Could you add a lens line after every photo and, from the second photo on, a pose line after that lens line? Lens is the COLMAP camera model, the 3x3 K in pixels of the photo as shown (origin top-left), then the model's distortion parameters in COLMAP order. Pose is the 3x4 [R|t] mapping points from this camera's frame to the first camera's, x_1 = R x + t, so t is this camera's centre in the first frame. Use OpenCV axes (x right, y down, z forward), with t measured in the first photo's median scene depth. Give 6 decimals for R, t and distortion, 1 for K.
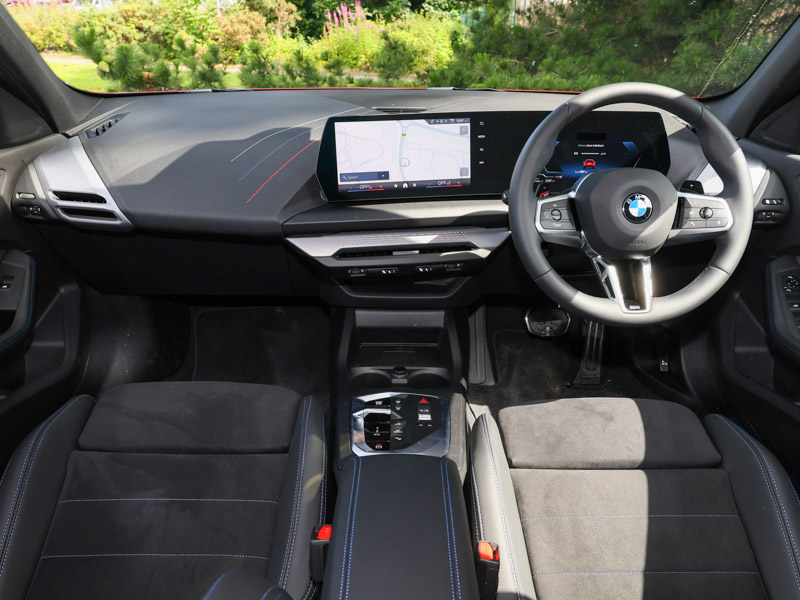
lens RADIAL K [[645.4, 0, 387.2], [0, 645.4, 300.7], [0, 0, 1]] dist [0.004239, 0.000869]
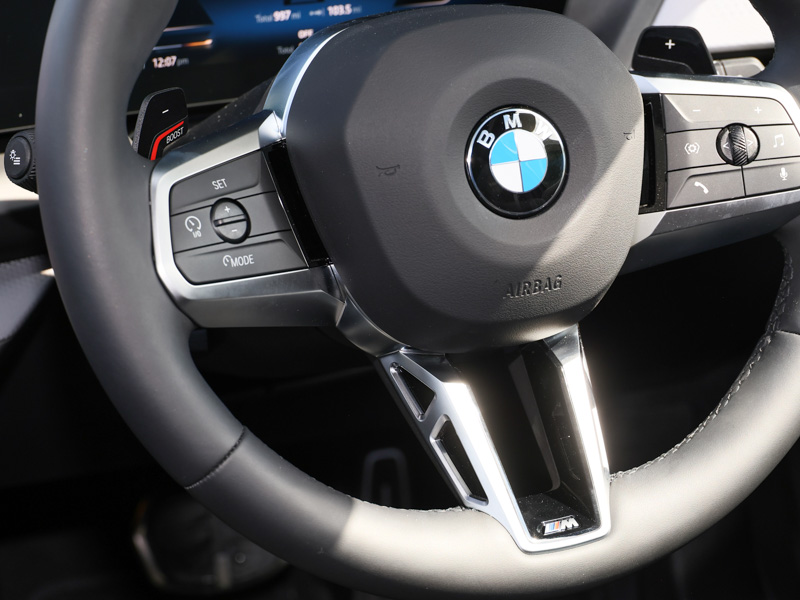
lens RADIAL K [[2176.5, 0, 395.6], [0, 2176.5, 300.9], [0, 0, 1]] dist [-0.013180, 0.000000]
pose [[0.925240, -0.143150, 0.351338, 0.014207], [0.147473, 0.988959, 0.014577, -0.093498], [-0.349546, 0.038326, 0.936135, 0.155175]]
